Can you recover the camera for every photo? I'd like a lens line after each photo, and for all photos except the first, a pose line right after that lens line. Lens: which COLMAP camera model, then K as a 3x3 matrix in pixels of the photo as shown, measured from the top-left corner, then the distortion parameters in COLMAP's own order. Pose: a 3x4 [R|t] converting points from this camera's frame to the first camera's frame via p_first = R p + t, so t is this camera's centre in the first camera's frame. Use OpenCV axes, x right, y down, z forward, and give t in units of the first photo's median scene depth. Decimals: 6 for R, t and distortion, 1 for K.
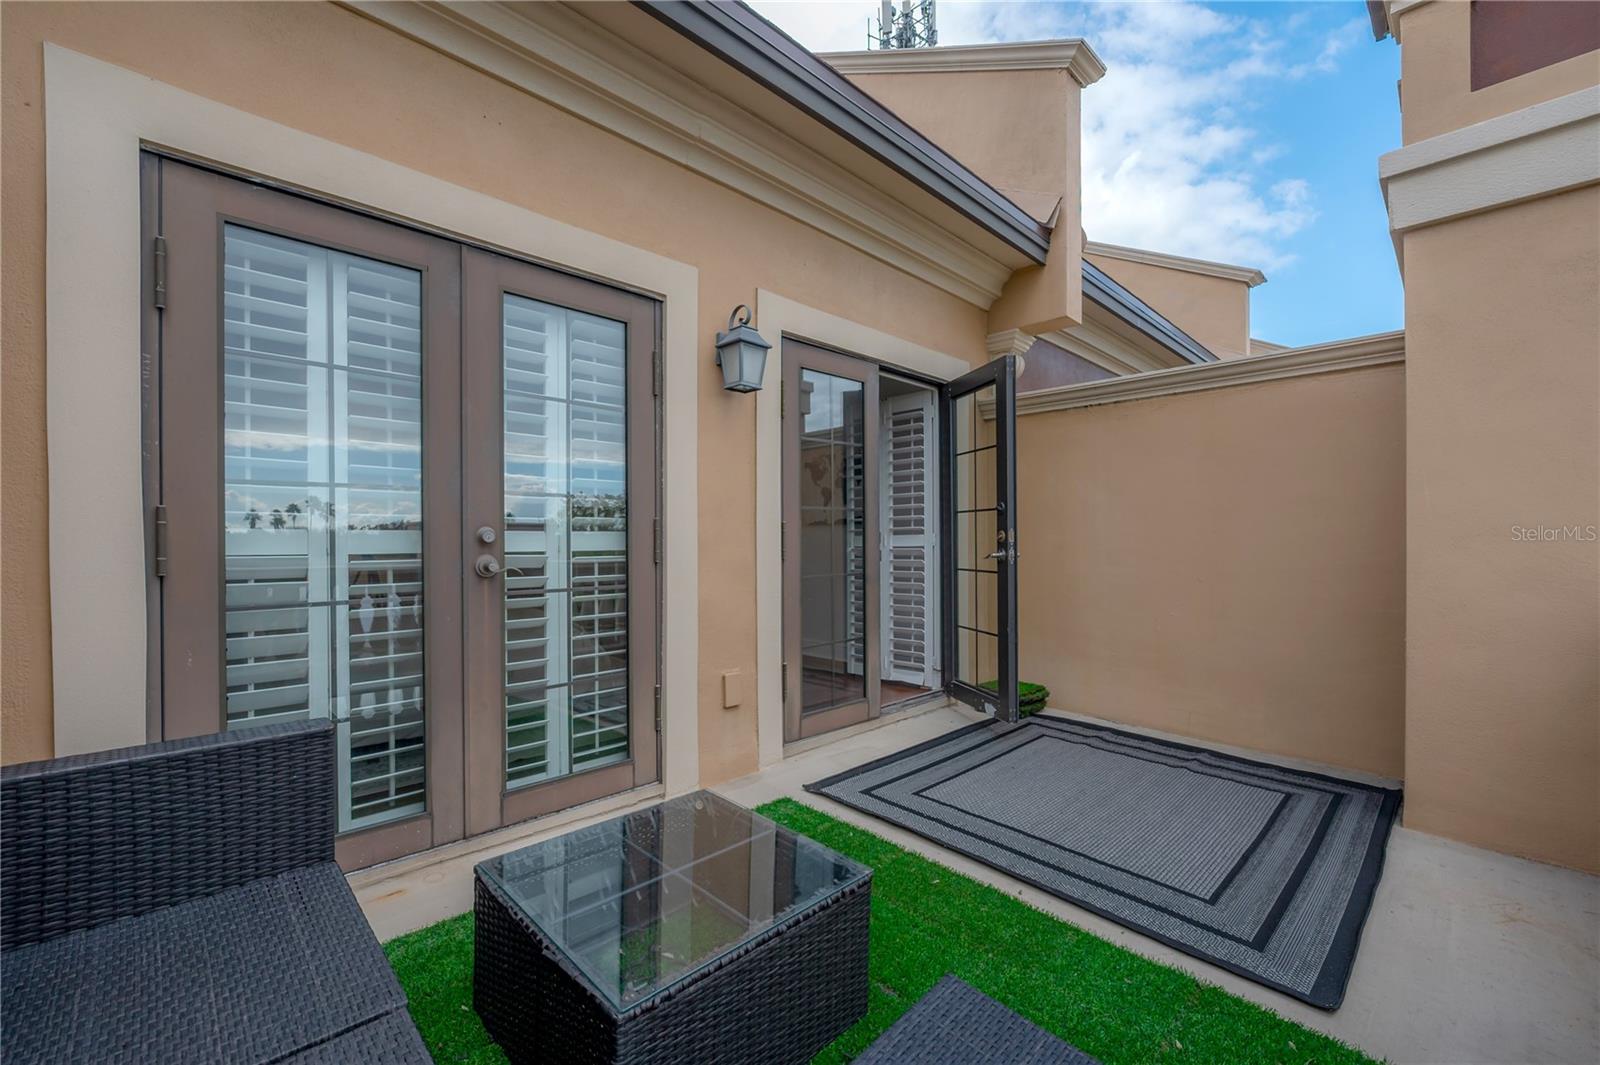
lens RADIAL K [[643.6, 0, 801.4], [0, 643.6, 541.7], [0, 0, 1]] dist [-0.000976, -0.000108]
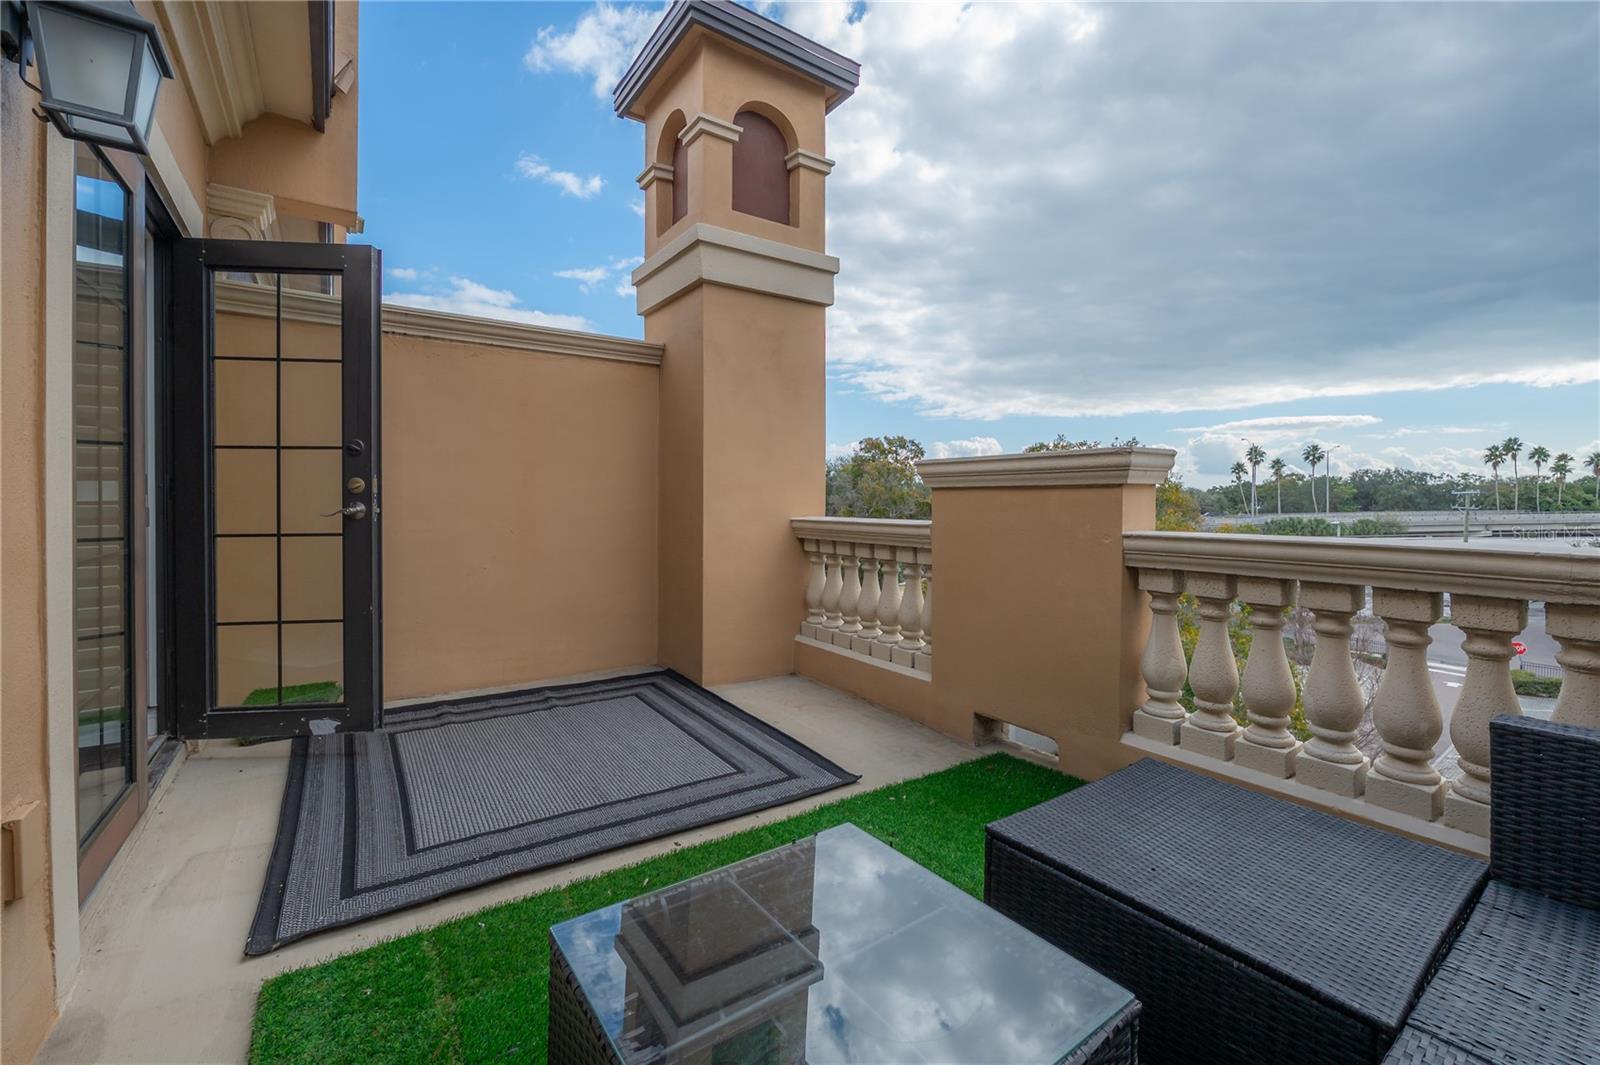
lens RADIAL K [[655.9, 0, 807.2], [0, 655.9, 506.2], [0, 0, 1]] dist [-0.000768, -0.000097]
pose [[0.167817, -0.015474, 0.985697, -0.444666], [0.001823, 0.999880, 0.015386, 0.005858], [-0.985817, -0.000785, 0.167825, 0.457829]]
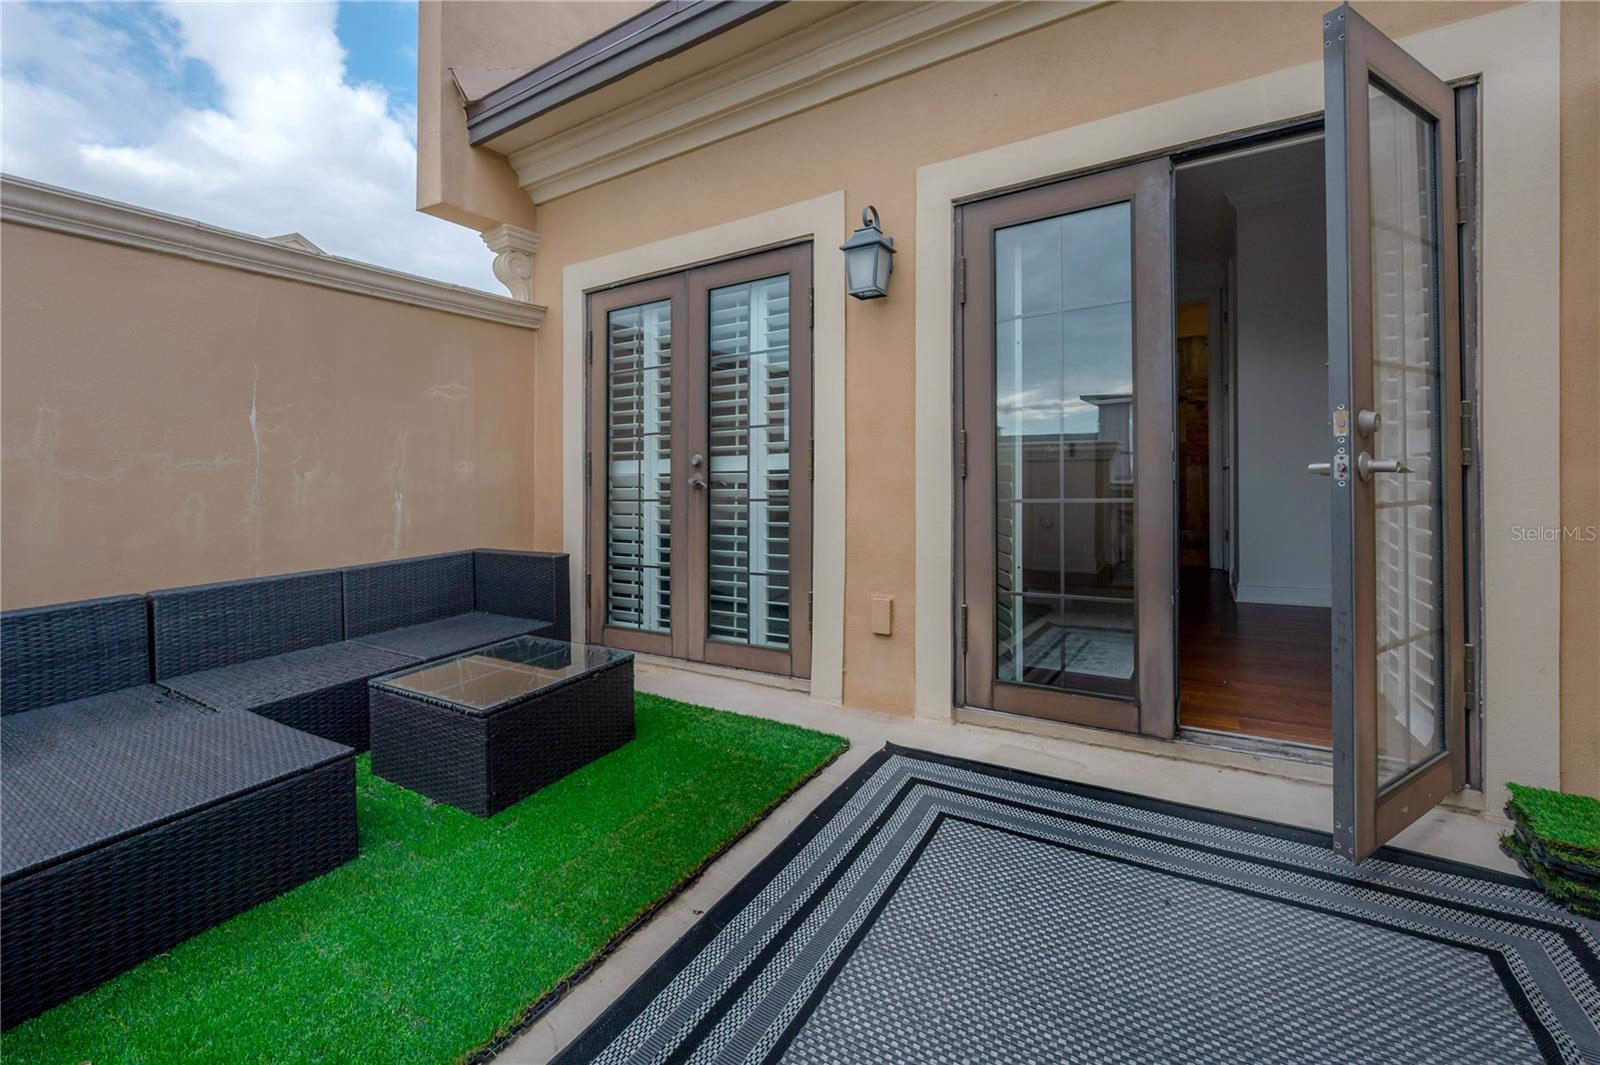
lens RADIAL K [[644.0, 0, 799.4], [0, 644.0, 462.1], [0, 0, 1]] dist [0.000153, -0.000012]
pose [[0.268332, -0.024553, -0.963014, 0.803886], [0.017530, 0.999634, -0.020603, 0.024990], [0.963167, -0.011353, 0.268664, 0.665731]]
